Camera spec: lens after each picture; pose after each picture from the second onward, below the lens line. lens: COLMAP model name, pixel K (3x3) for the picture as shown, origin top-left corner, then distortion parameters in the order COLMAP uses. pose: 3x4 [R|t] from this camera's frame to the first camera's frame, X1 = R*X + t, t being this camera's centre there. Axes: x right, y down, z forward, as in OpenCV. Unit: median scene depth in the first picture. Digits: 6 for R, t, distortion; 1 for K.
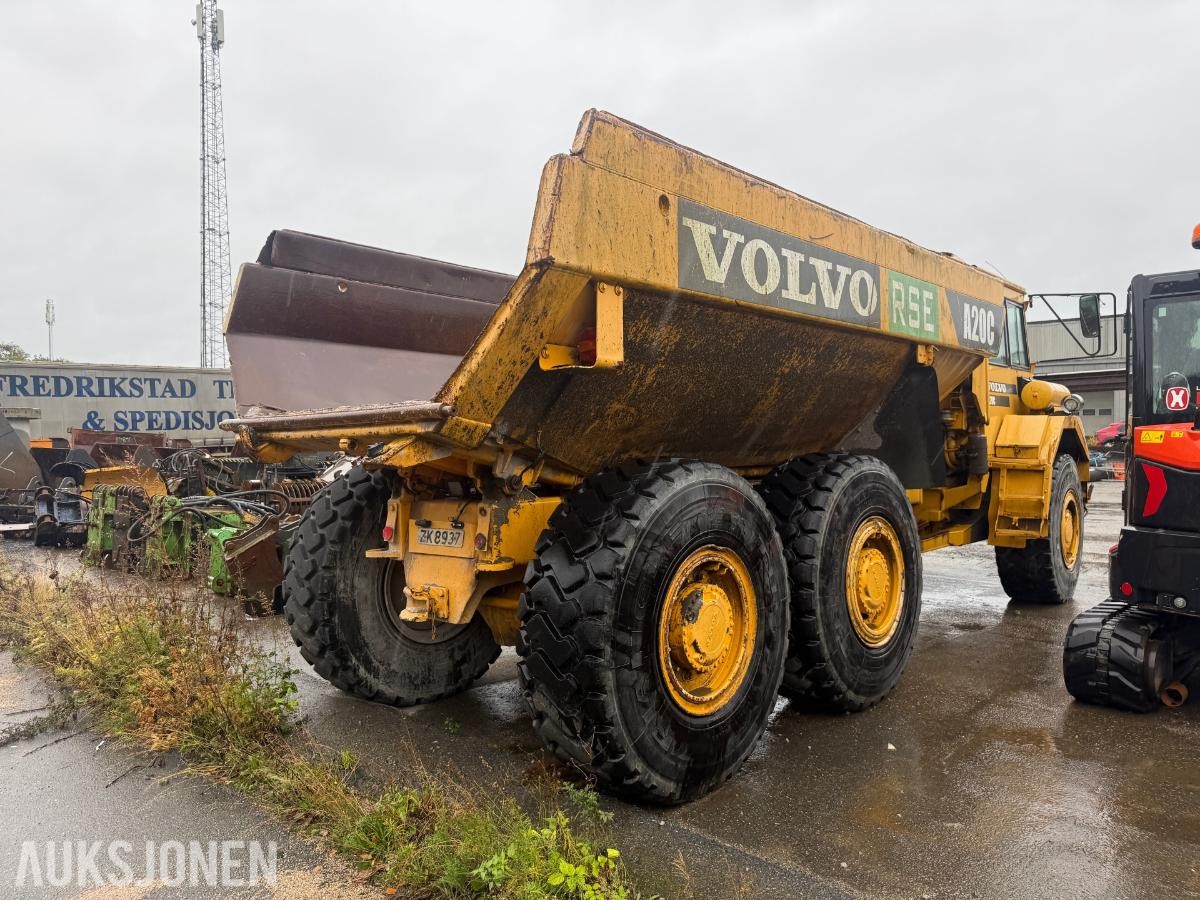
lens RADIAL K [[839.9, 0, 600.0], [0, 839.9, 450.0], [0, 0, 1]] dist [0.173554, -0.382295]
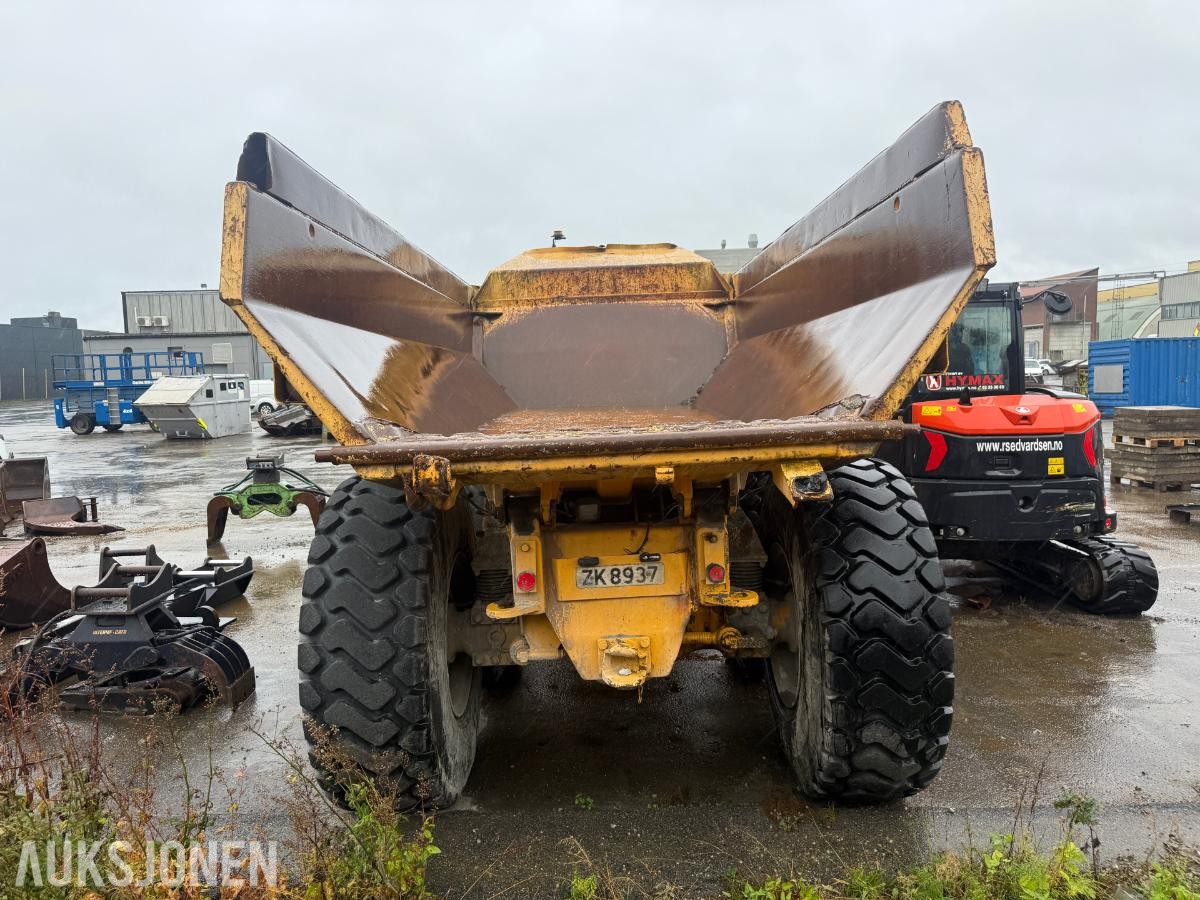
lens RADIAL K [[839.9, 0, 600.0], [0, 839.9, 450.0], [0, 0, 1]] dist [0.173554, -0.382295]
pose [[0.718523, -0.072025, 0.691764, -0.738368], [0.035232, 0.997116, 0.067222, -0.069752], [-0.694611, -0.023929, 0.718988, 0.432481]]
